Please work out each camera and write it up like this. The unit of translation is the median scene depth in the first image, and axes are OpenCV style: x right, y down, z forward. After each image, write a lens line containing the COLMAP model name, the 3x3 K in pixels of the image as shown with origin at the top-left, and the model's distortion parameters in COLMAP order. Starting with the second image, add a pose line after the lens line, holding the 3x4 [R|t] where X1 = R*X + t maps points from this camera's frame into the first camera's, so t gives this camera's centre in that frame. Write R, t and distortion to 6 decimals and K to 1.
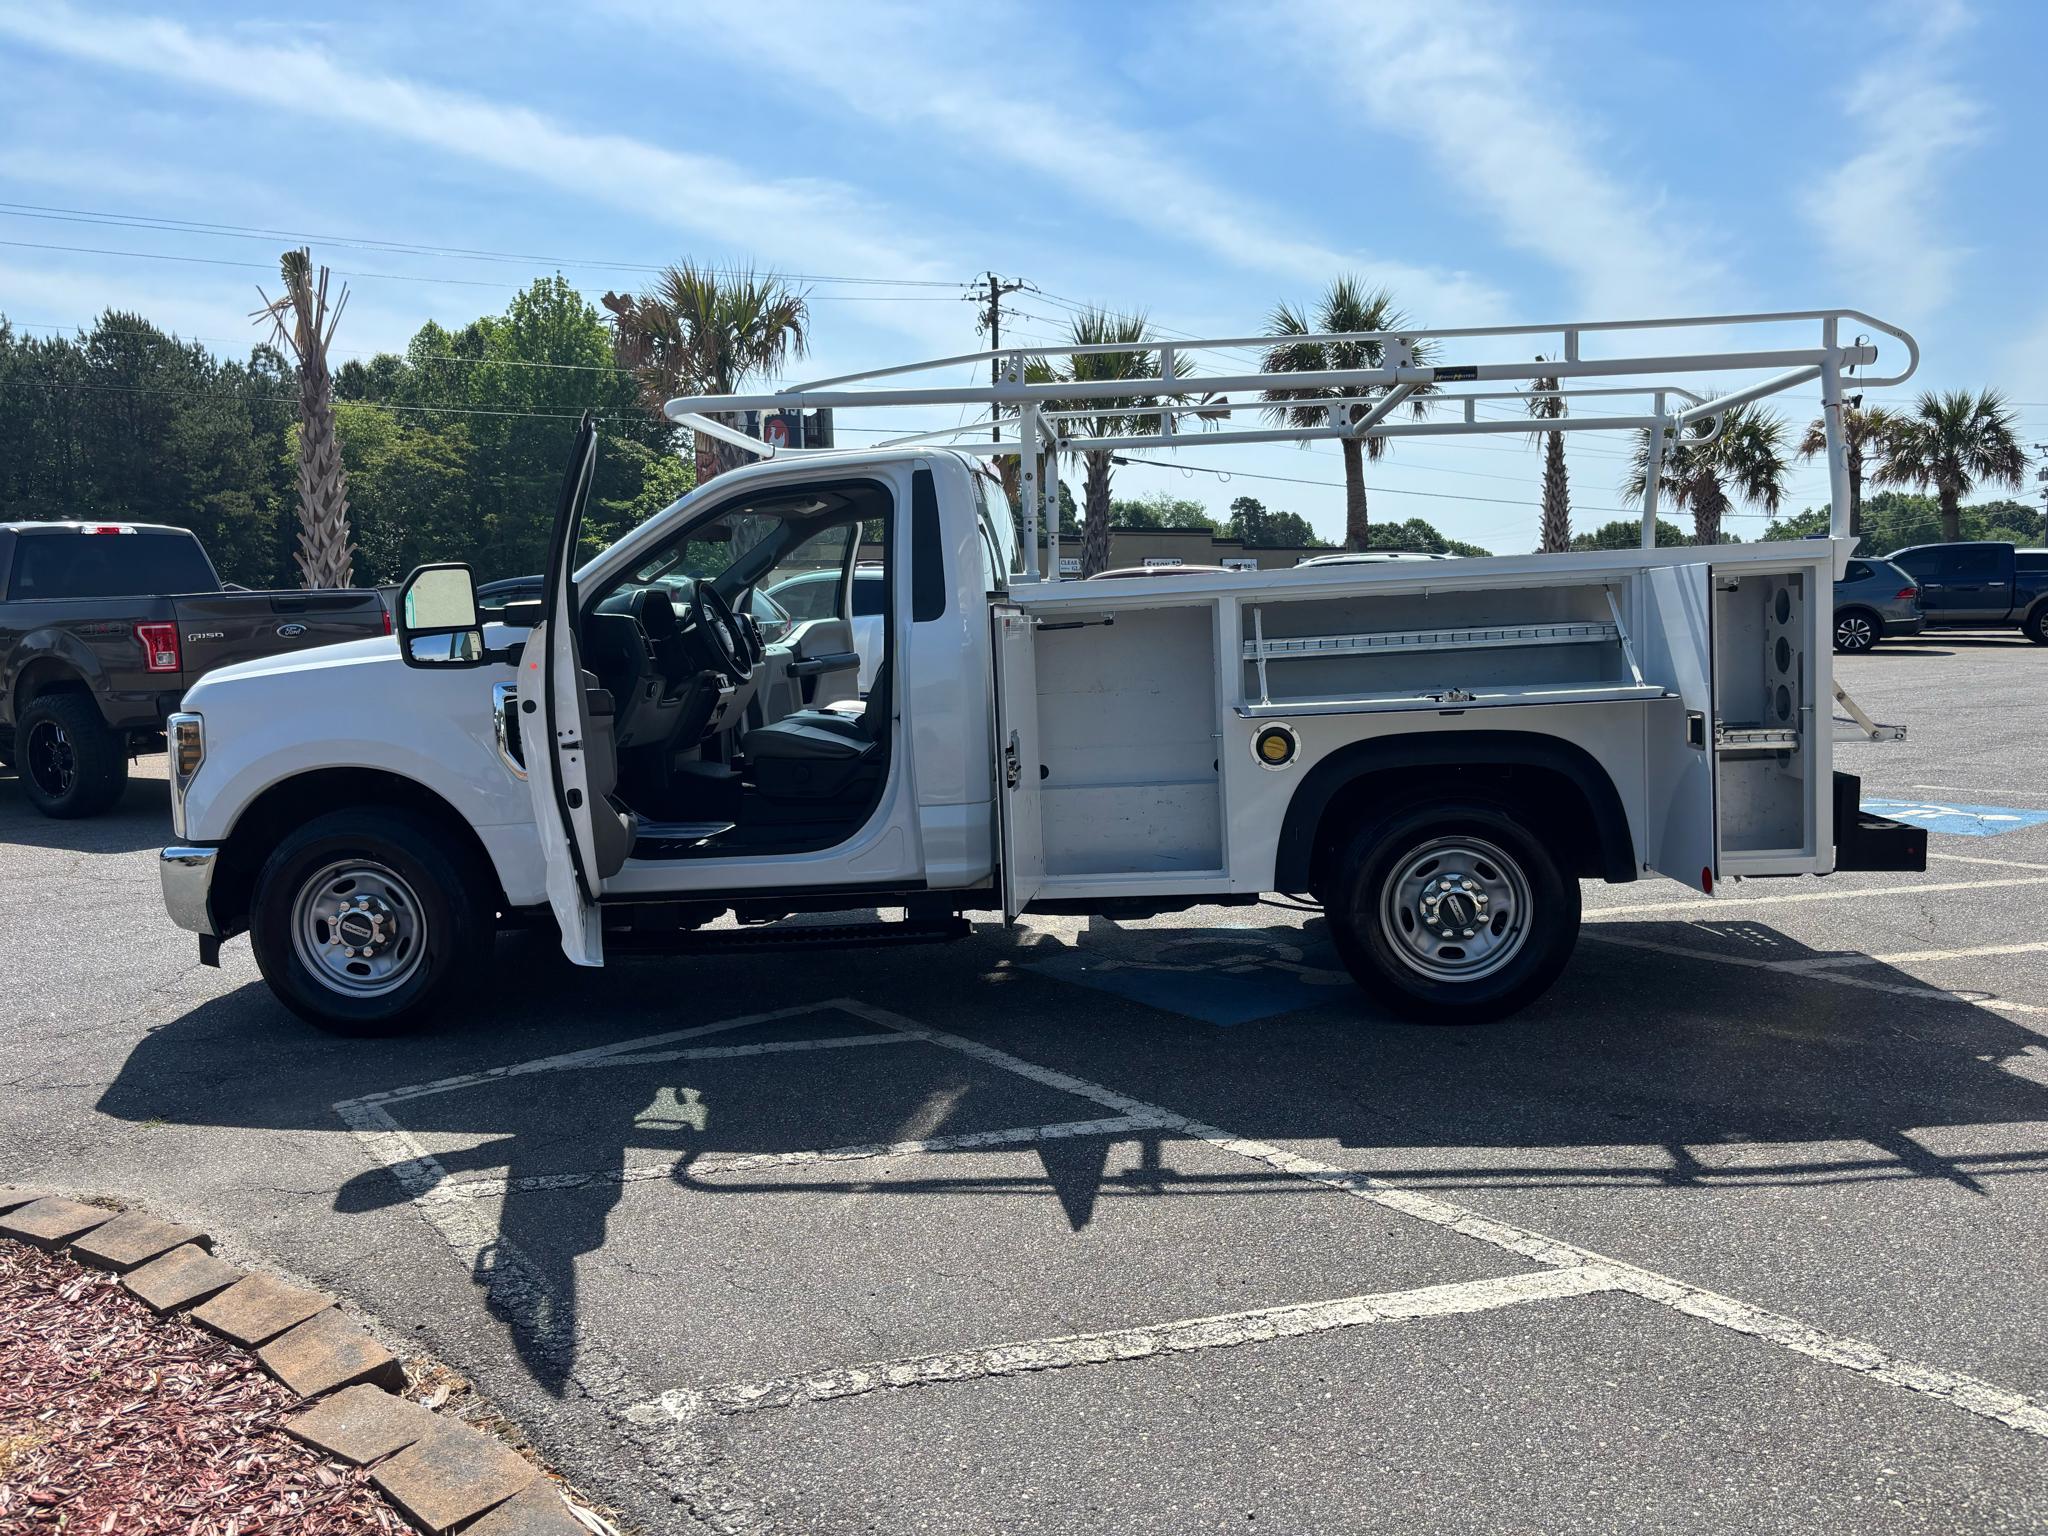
lens RADIAL K [[1557.0, 0, 1028.6], [0, 1557.0, 773.0], [0, 0, 1]] dist [0.034823, -0.036305]
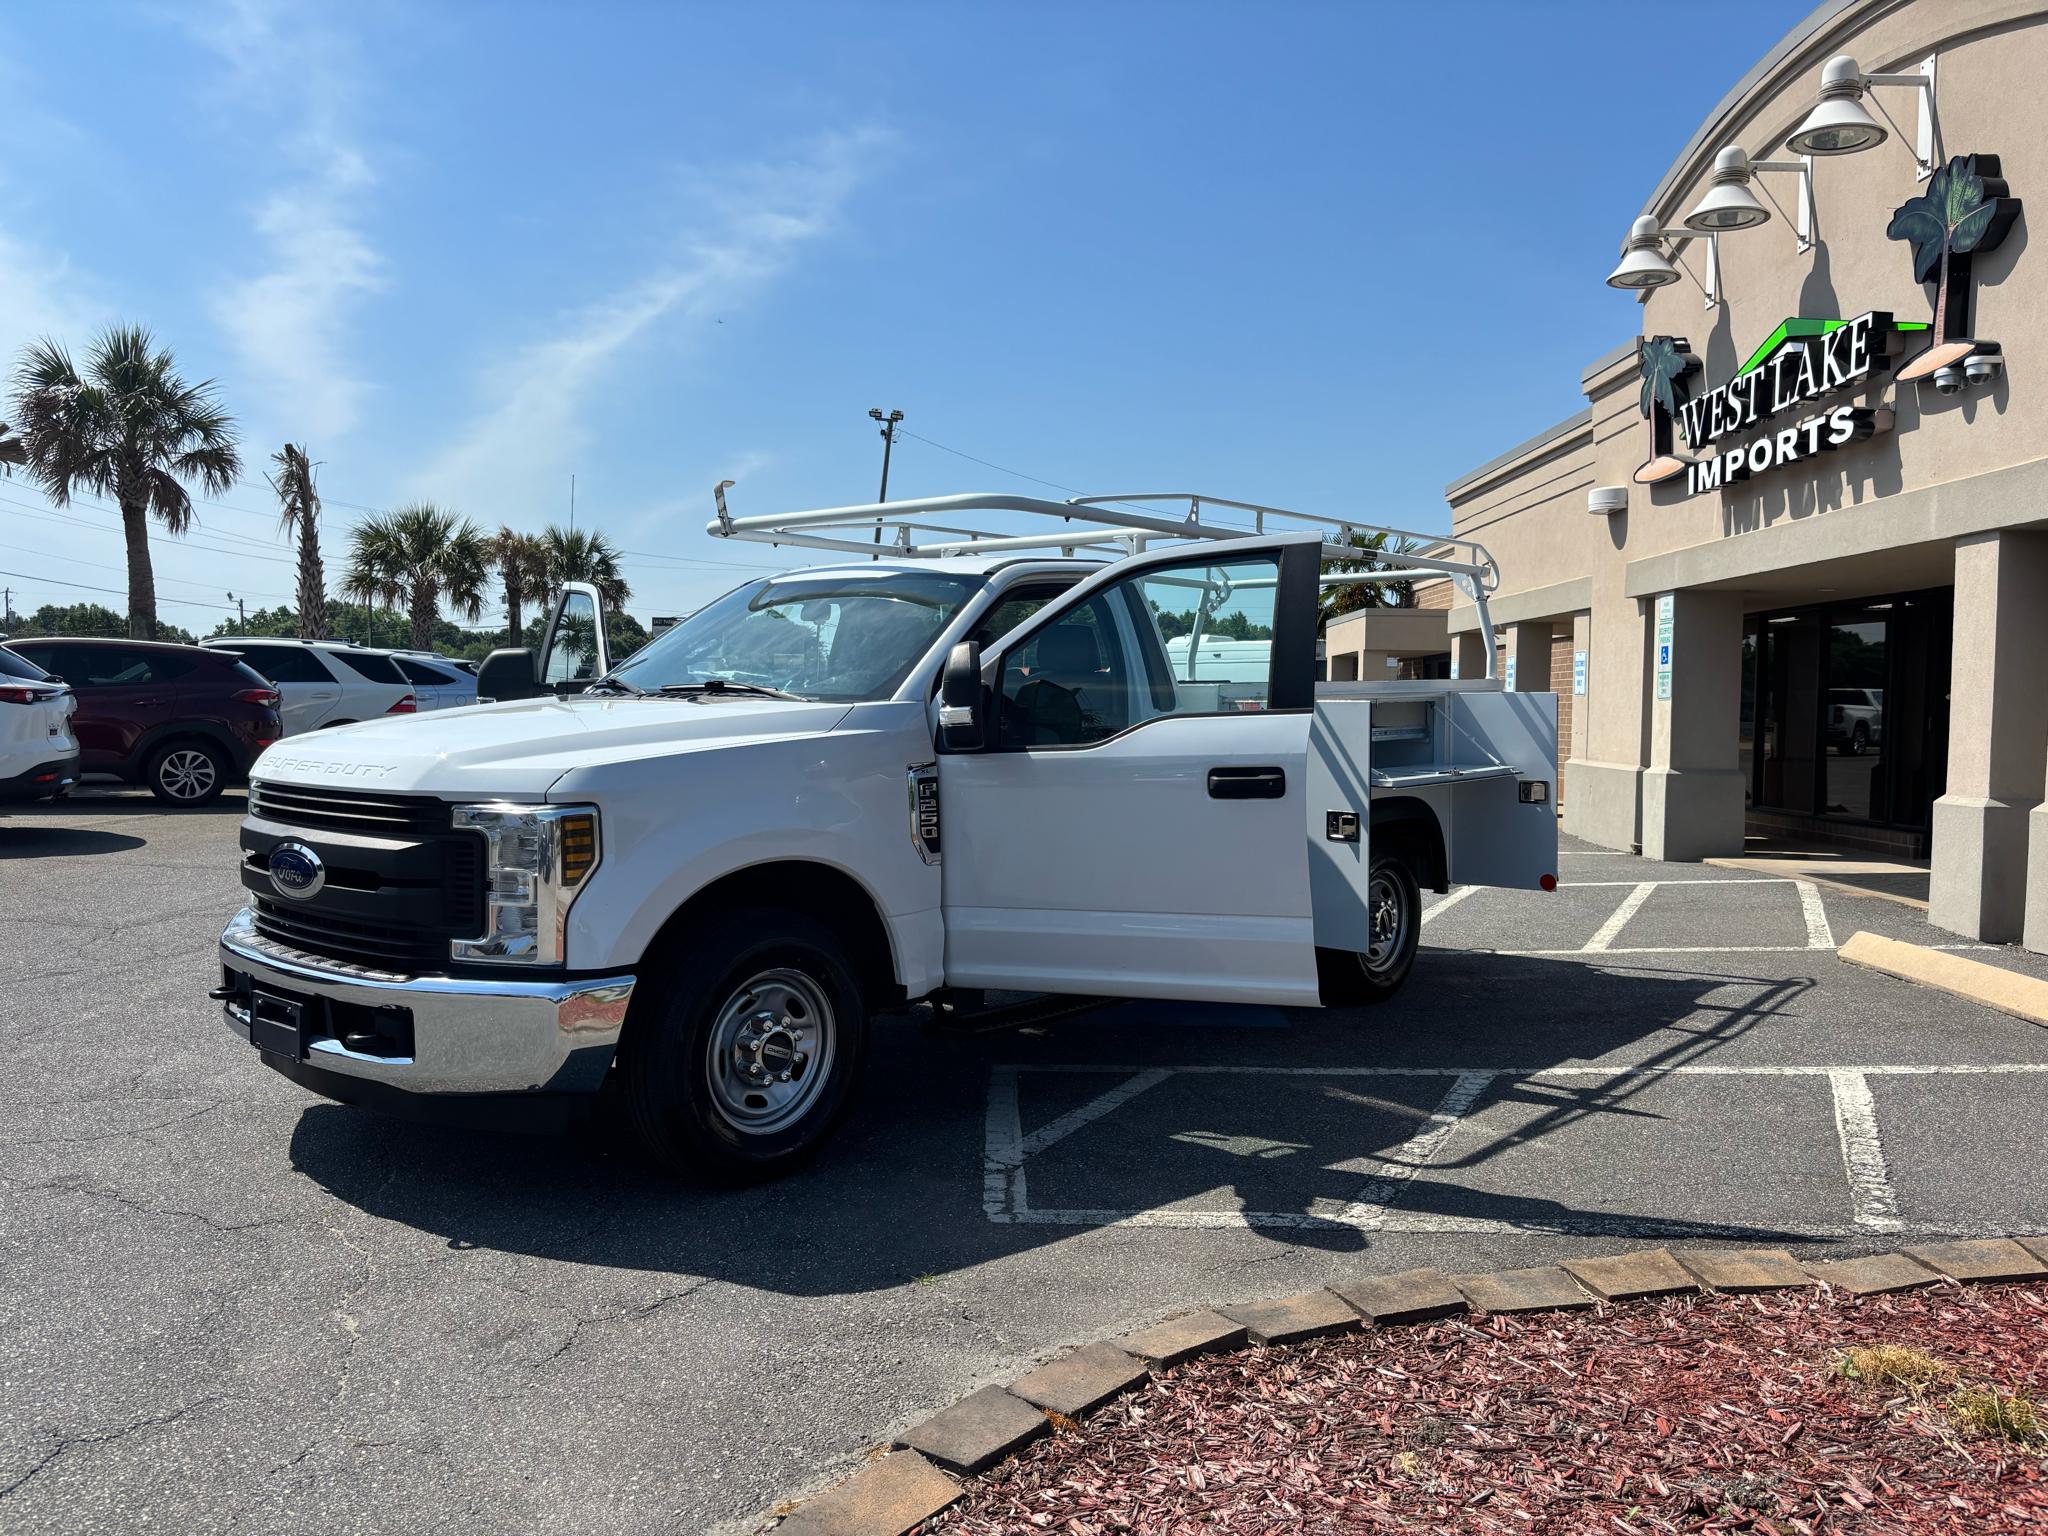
lens RADIAL K [[1557.0, 0, 1016.2], [0, 1557.0, 769.0], [0, 0, 1]] dist [0.034823, -0.036305]
pose [[0.600862, -0.001204, 0.799352, -0.989999], [0.052826, 0.997873, -0.038205, -0.014325], [-0.797606, 0.065182, 0.599647, 0.359466]]
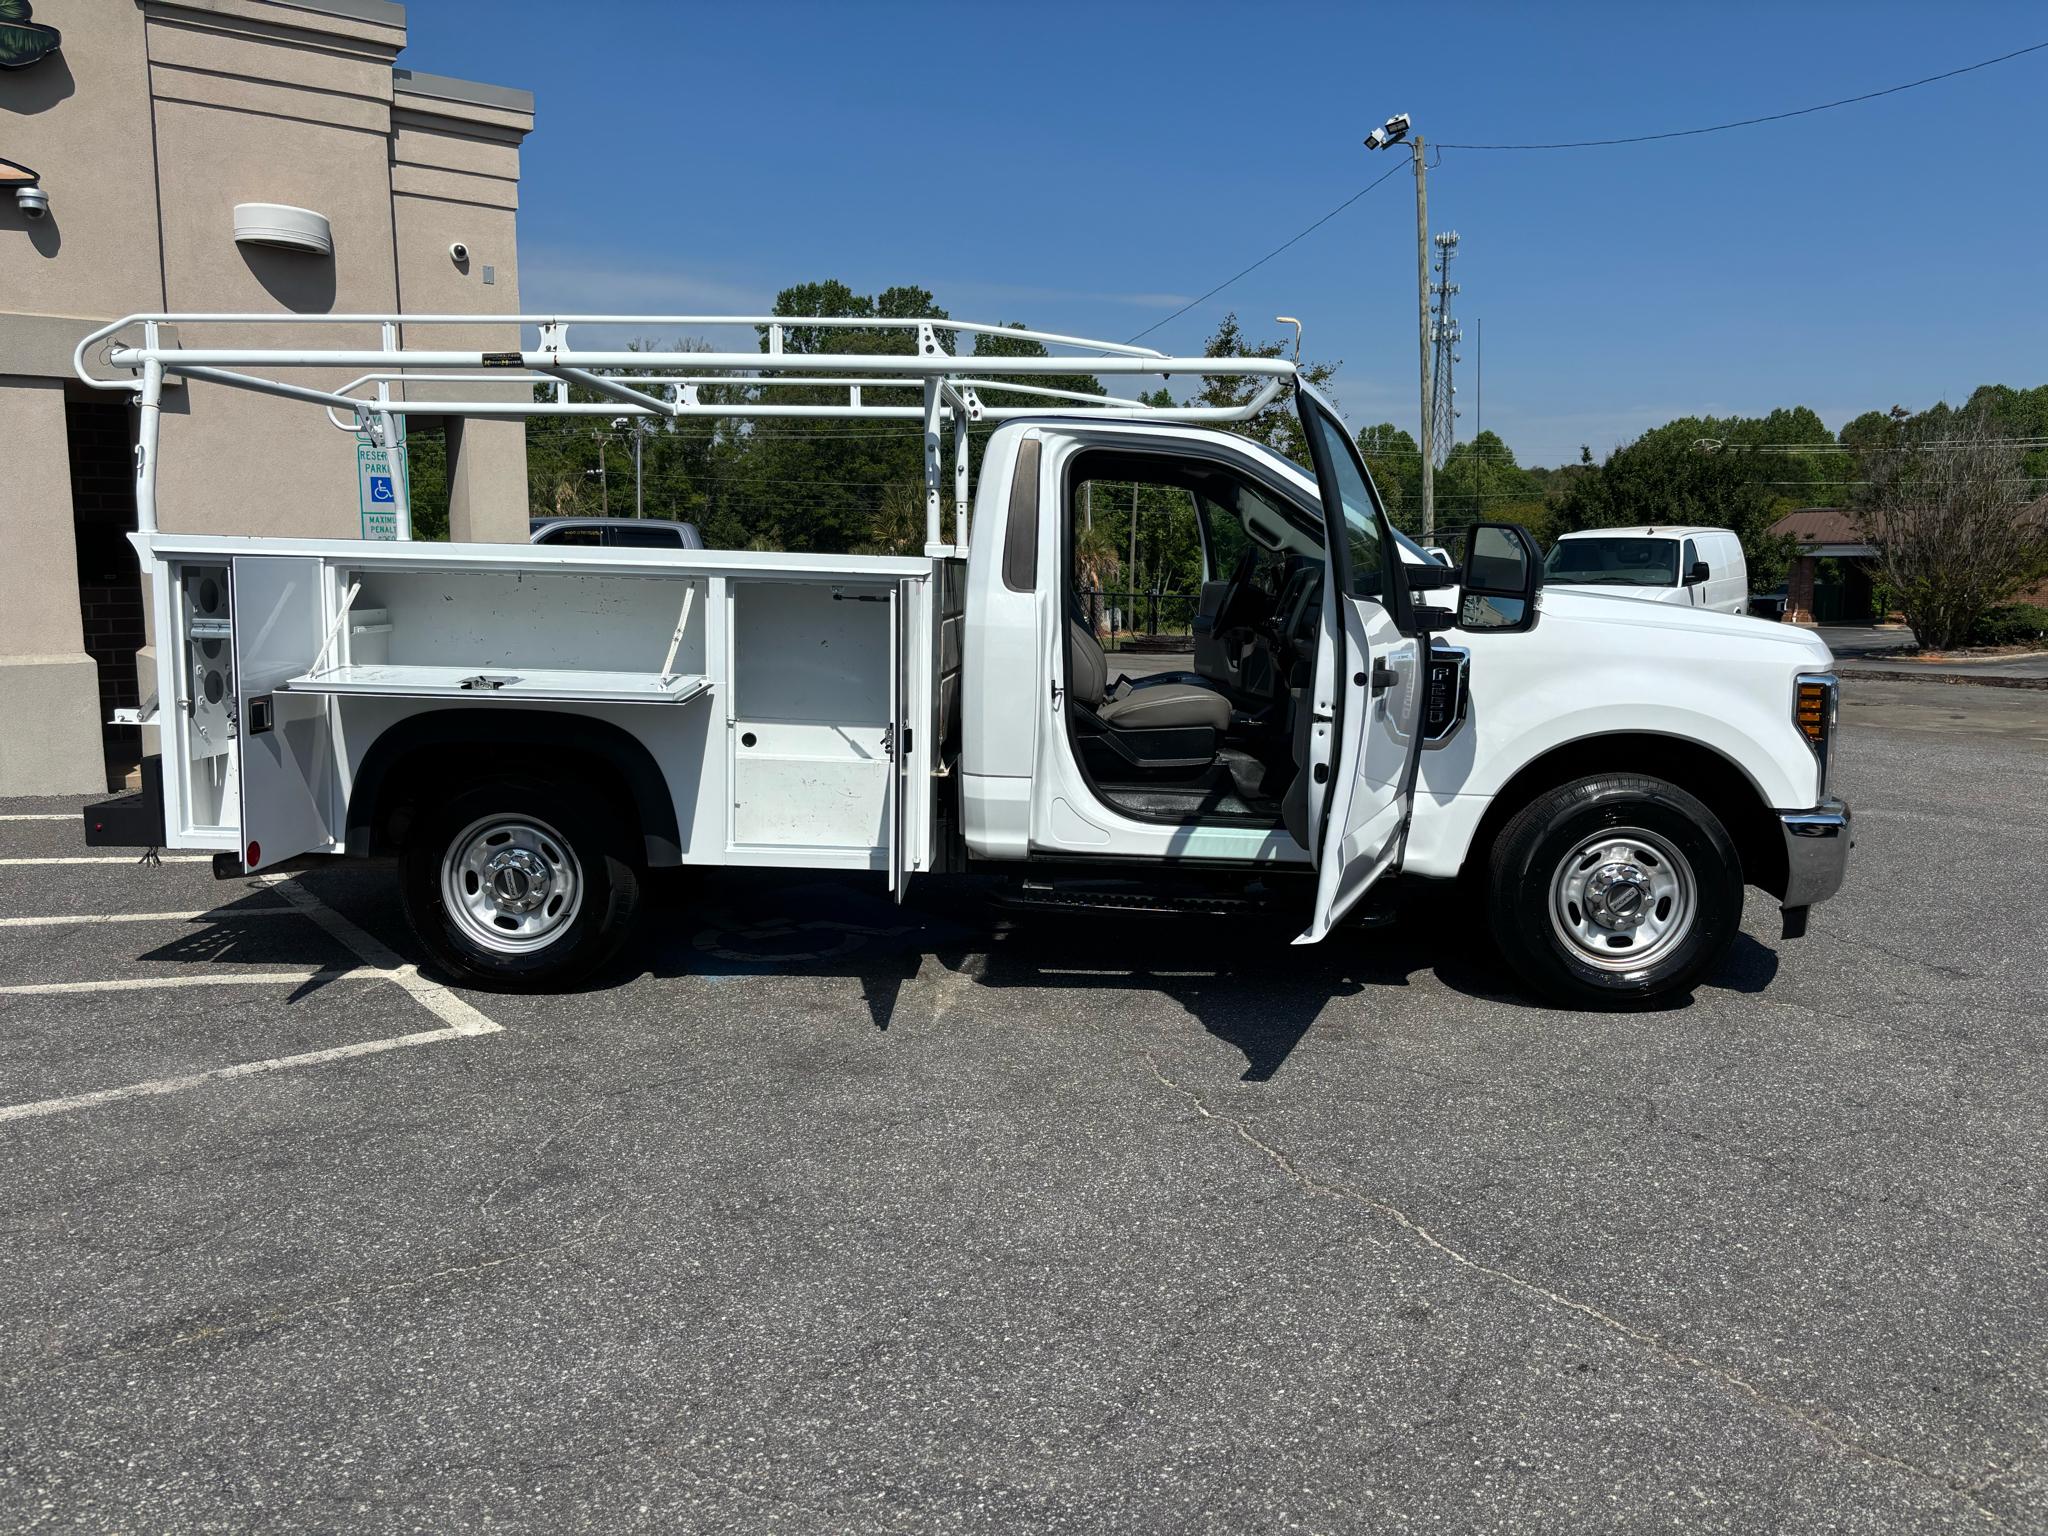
lens RADIAL K [[1557.0, 0, 1042.0], [0, 1557.0, 773.6], [0, 0, 1]] dist [0.034823, -0.036305]
pose [[-0.998733, 0.027018, -0.042456, -0.004037], [0.016233, 0.971520, 0.236400, -0.239154], [0.047634, 0.235411, -0.970728, 2.179610]]
